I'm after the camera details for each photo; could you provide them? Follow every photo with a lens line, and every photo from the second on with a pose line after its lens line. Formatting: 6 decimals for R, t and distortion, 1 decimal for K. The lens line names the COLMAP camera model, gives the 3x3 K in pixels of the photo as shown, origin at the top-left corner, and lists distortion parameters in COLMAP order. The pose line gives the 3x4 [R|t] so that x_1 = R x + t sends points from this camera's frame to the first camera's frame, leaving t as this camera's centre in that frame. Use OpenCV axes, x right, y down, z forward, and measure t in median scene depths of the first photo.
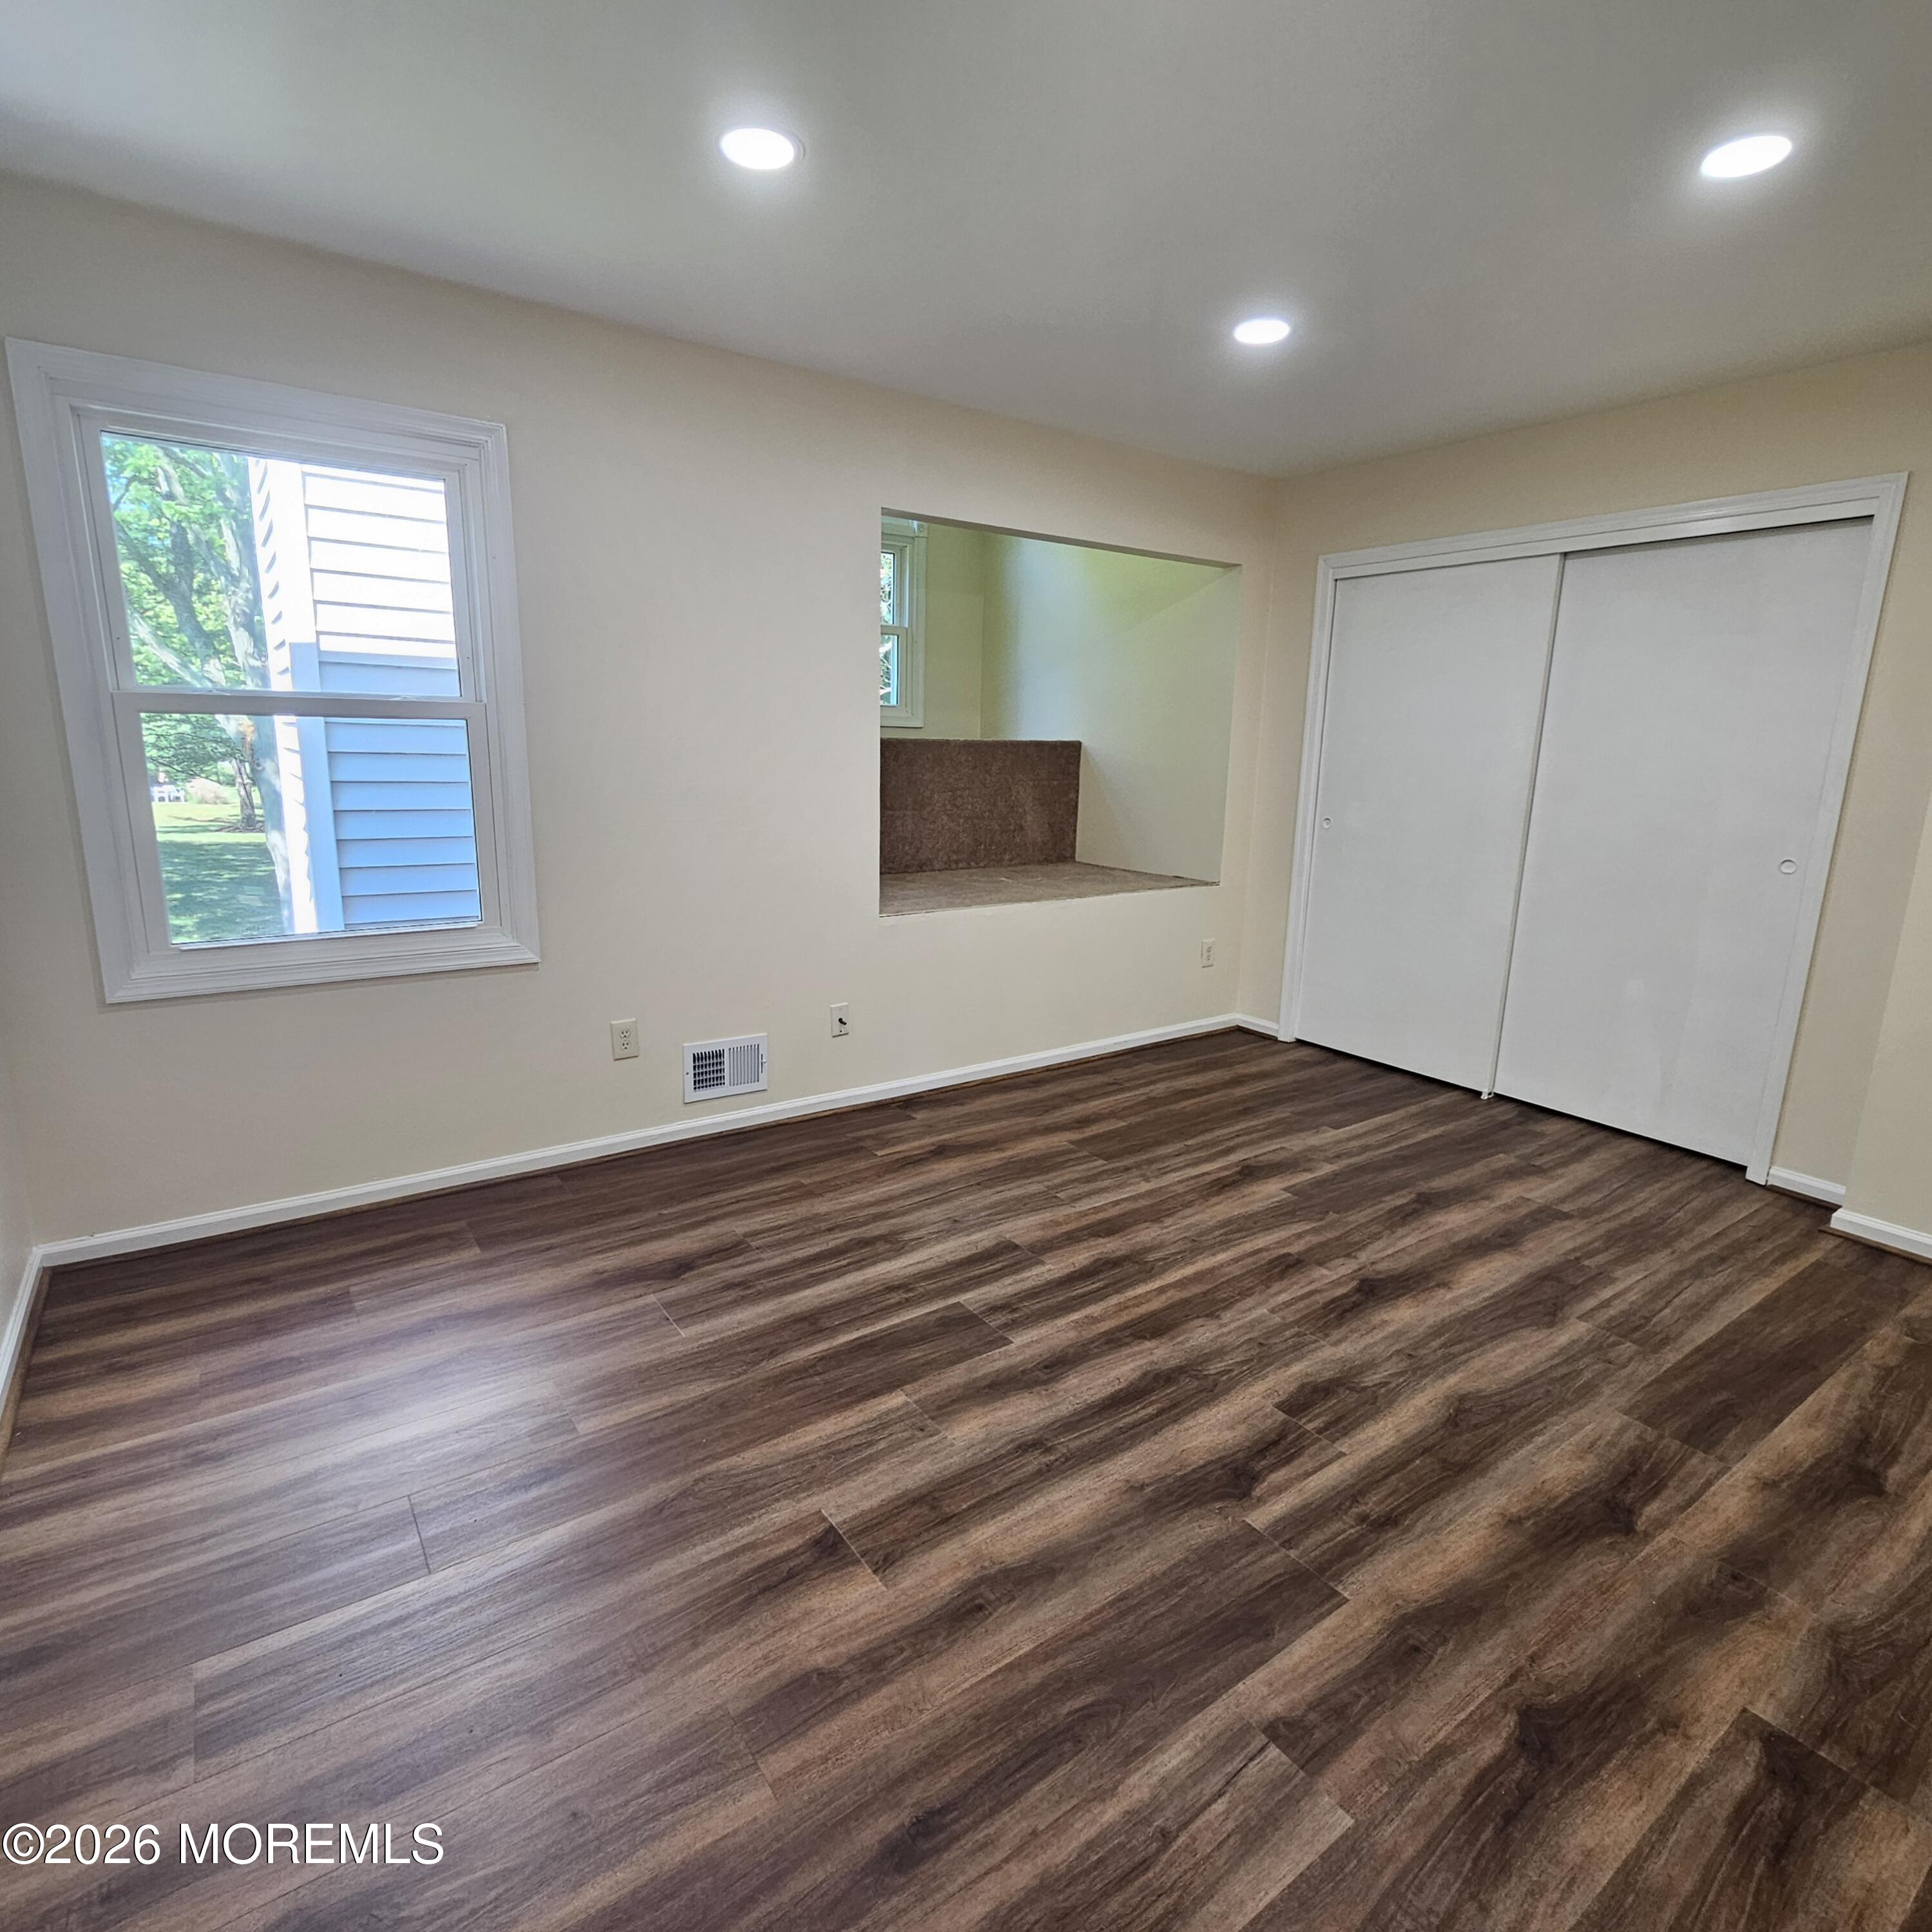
lens RADIAL K [[1059.1, 0, 966.0], [0, 1059.1, 966.0], [0, 0, 1]] dist [0.002415, 0.001043]
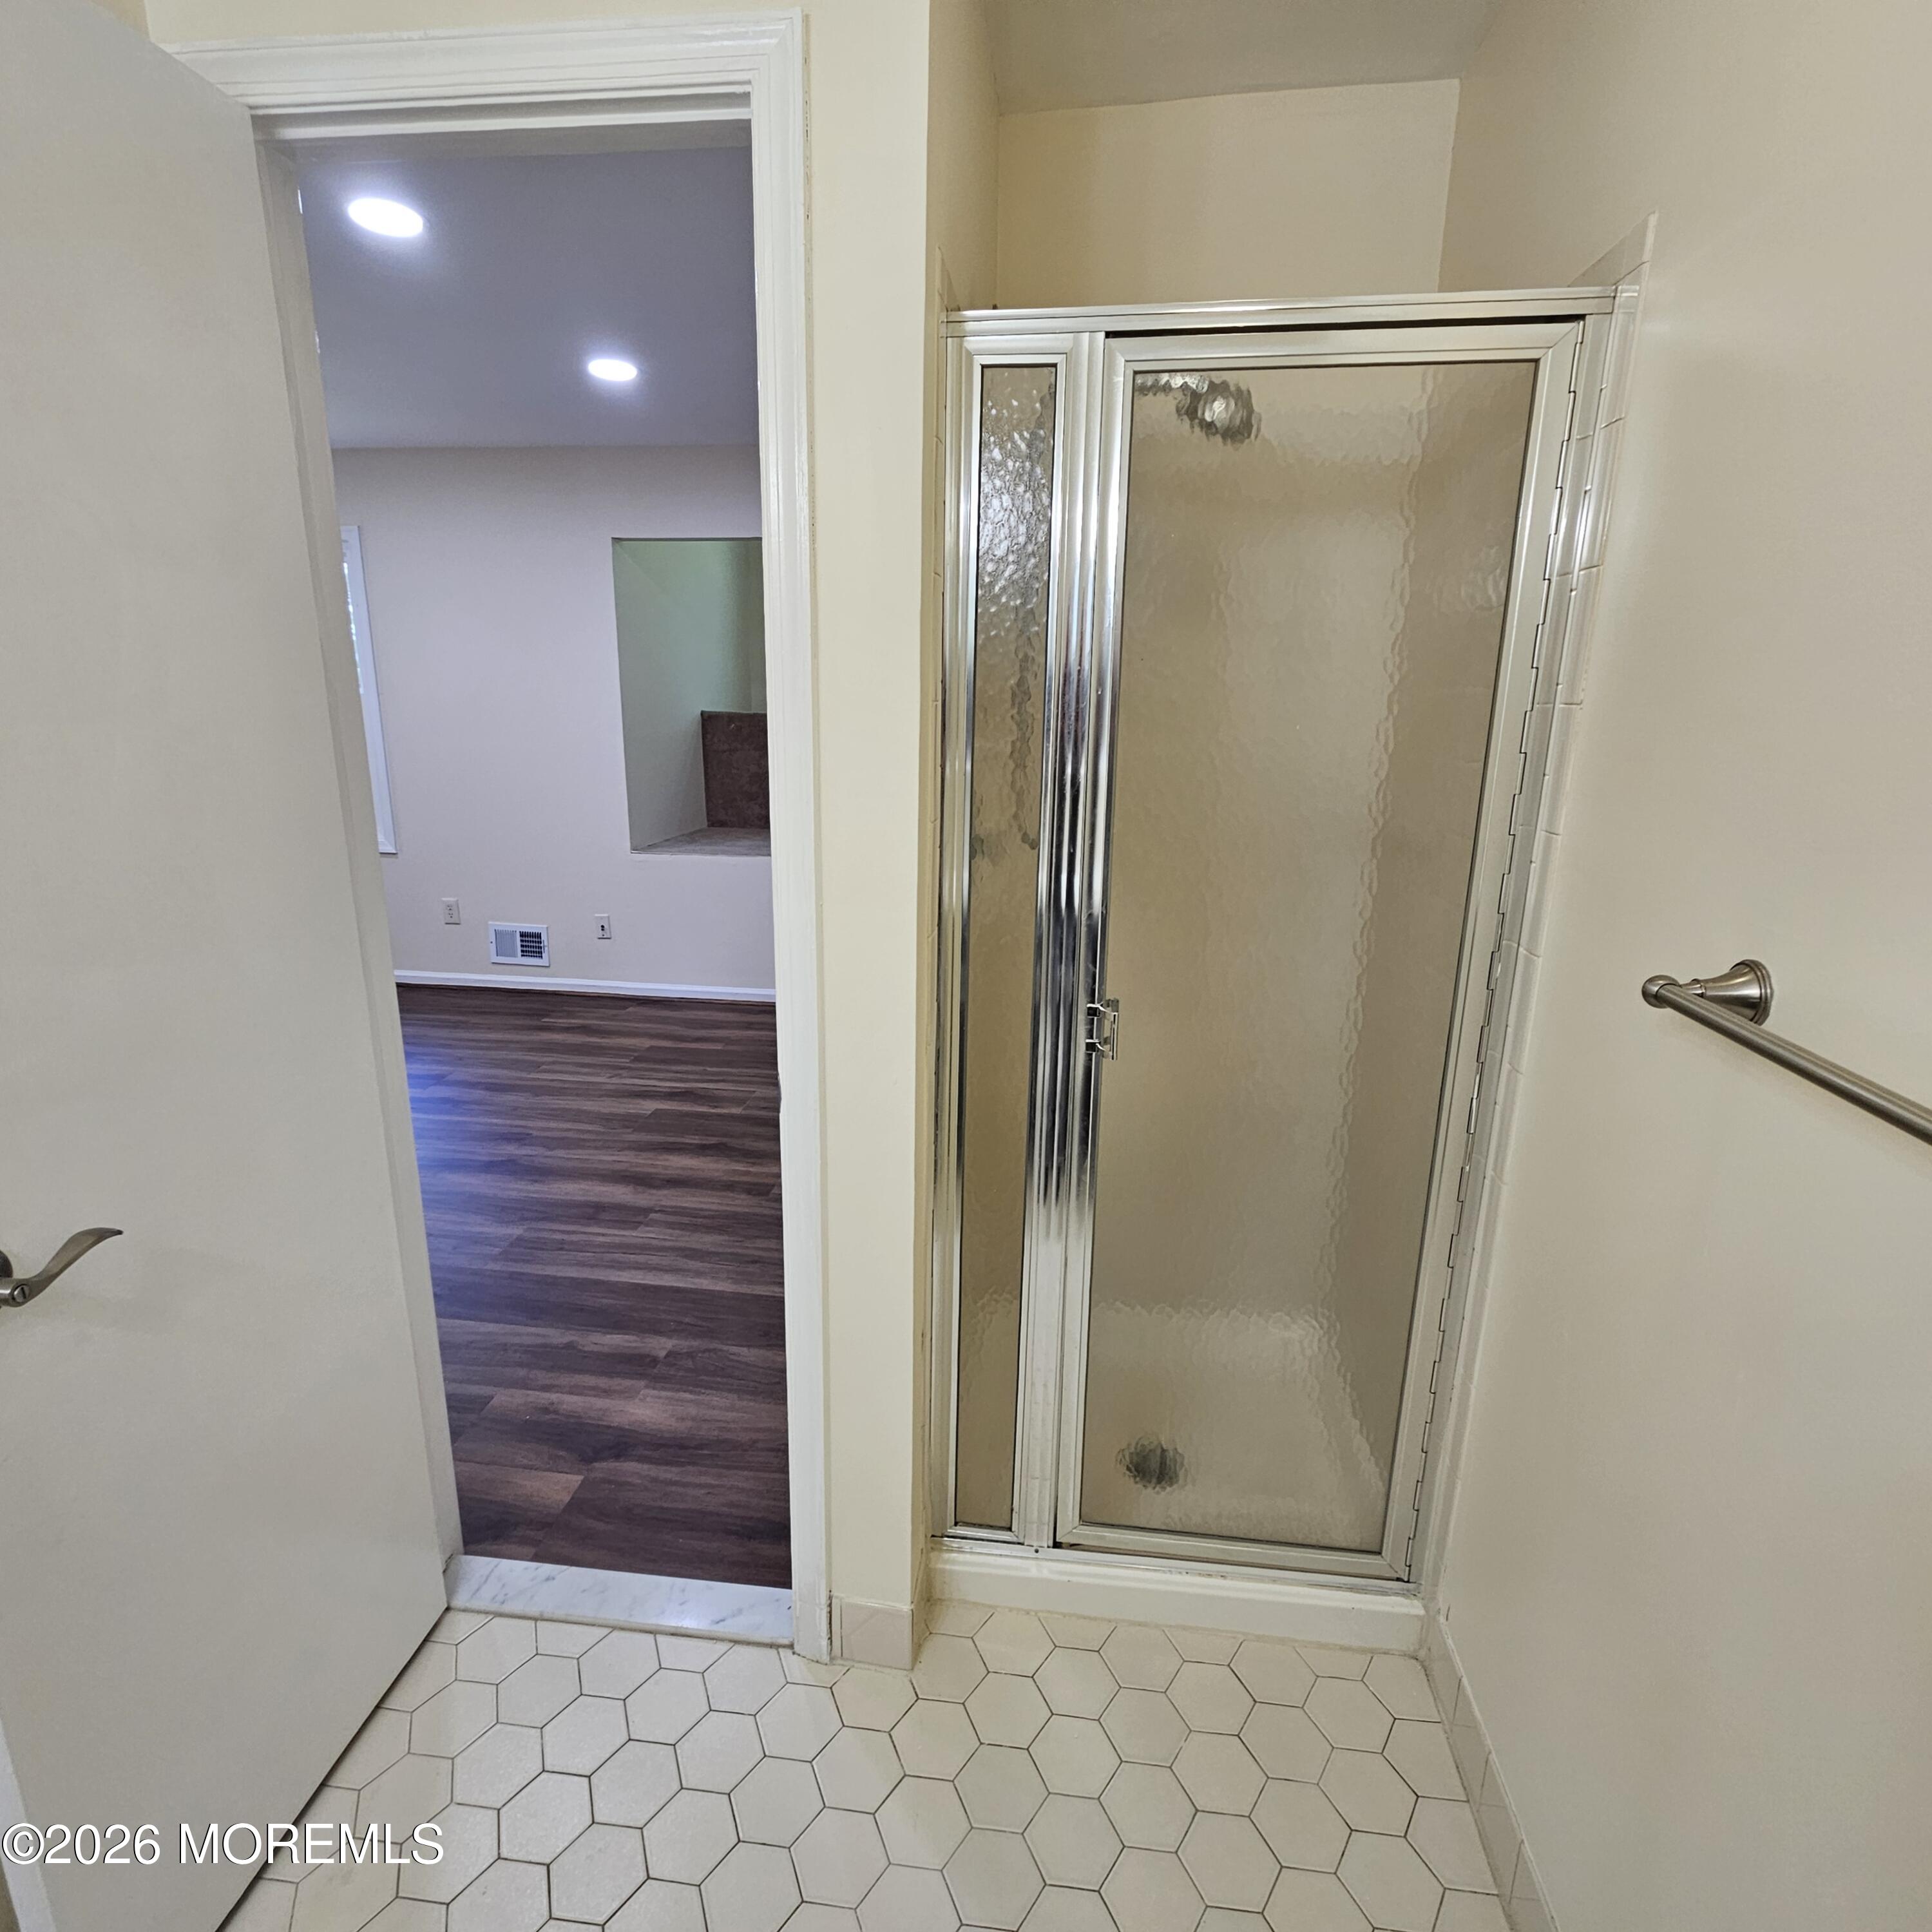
lens RADIAL K [[1059.1, 0, 966.0], [0, 1059.1, 966.0], [0, 0, 1]] dist [0.002415, 0.001043]
pose [[0.737139, 0.159288, -0.656699, 1.252850], [-0.144434, 0.986502, 0.077158, -0.079169], [0.660124, 0.037974, 0.750196, 0.340340]]
